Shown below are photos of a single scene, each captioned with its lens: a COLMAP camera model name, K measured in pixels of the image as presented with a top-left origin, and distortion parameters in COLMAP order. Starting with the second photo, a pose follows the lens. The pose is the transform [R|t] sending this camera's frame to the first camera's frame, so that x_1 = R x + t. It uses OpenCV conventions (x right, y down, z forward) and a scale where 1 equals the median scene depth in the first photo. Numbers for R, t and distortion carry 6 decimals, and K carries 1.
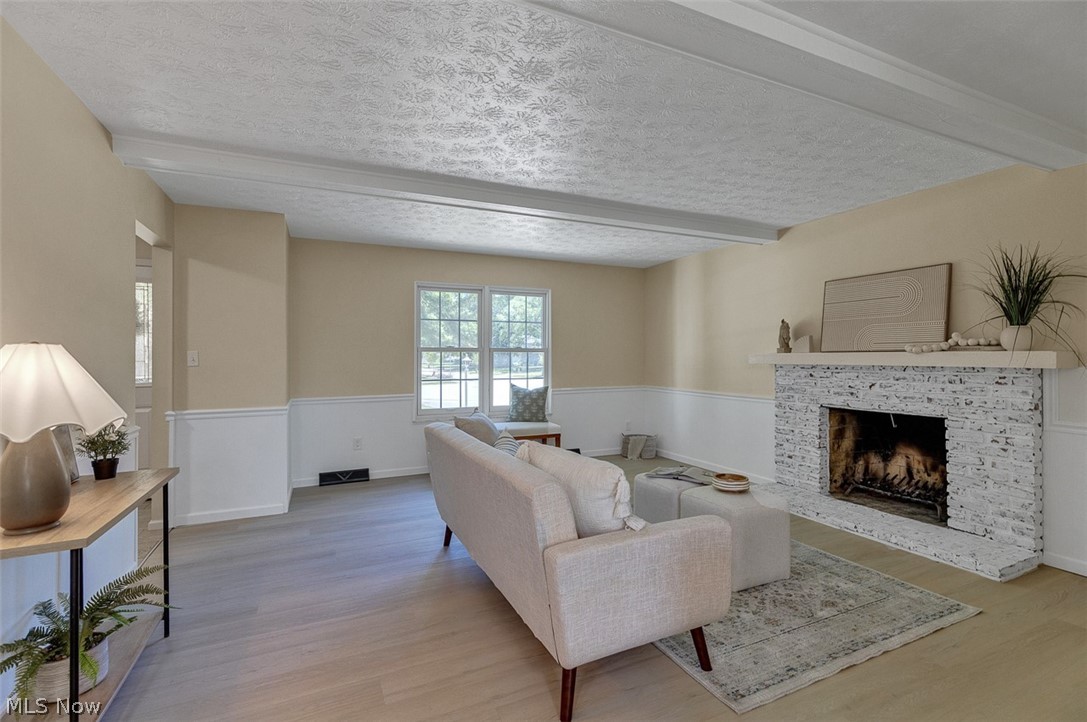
lens RADIAL K [[495.1, 0, 546.8], [0, 495.1, 356.3], [0, 0, 1]] dist [0.007213, -0.001770]
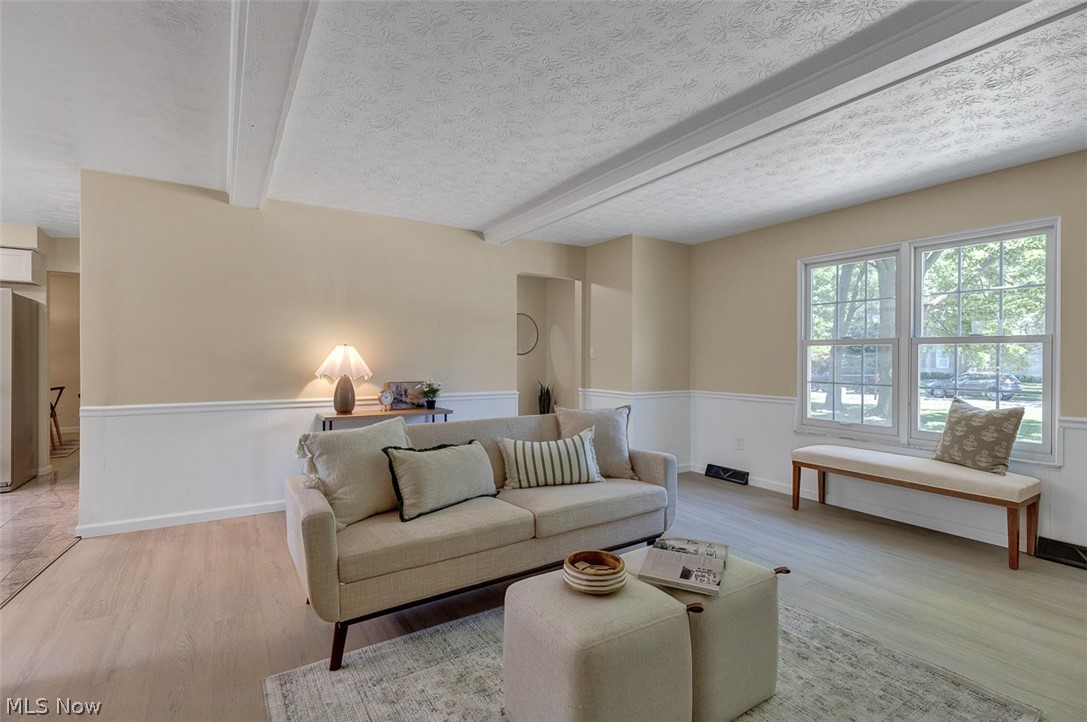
lens RADIAL K [[495.1, 0, 542.7], [0, 495.1, 362.7], [0, 0, 1]] dist [0.007213, -0.001770]
pose [[0.134026, 0.014669, -0.990869, 0.487383], [-0.001703, 0.999892, 0.014572, 0.006975], [0.990976, -0.000266, 0.134036, 0.471883]]
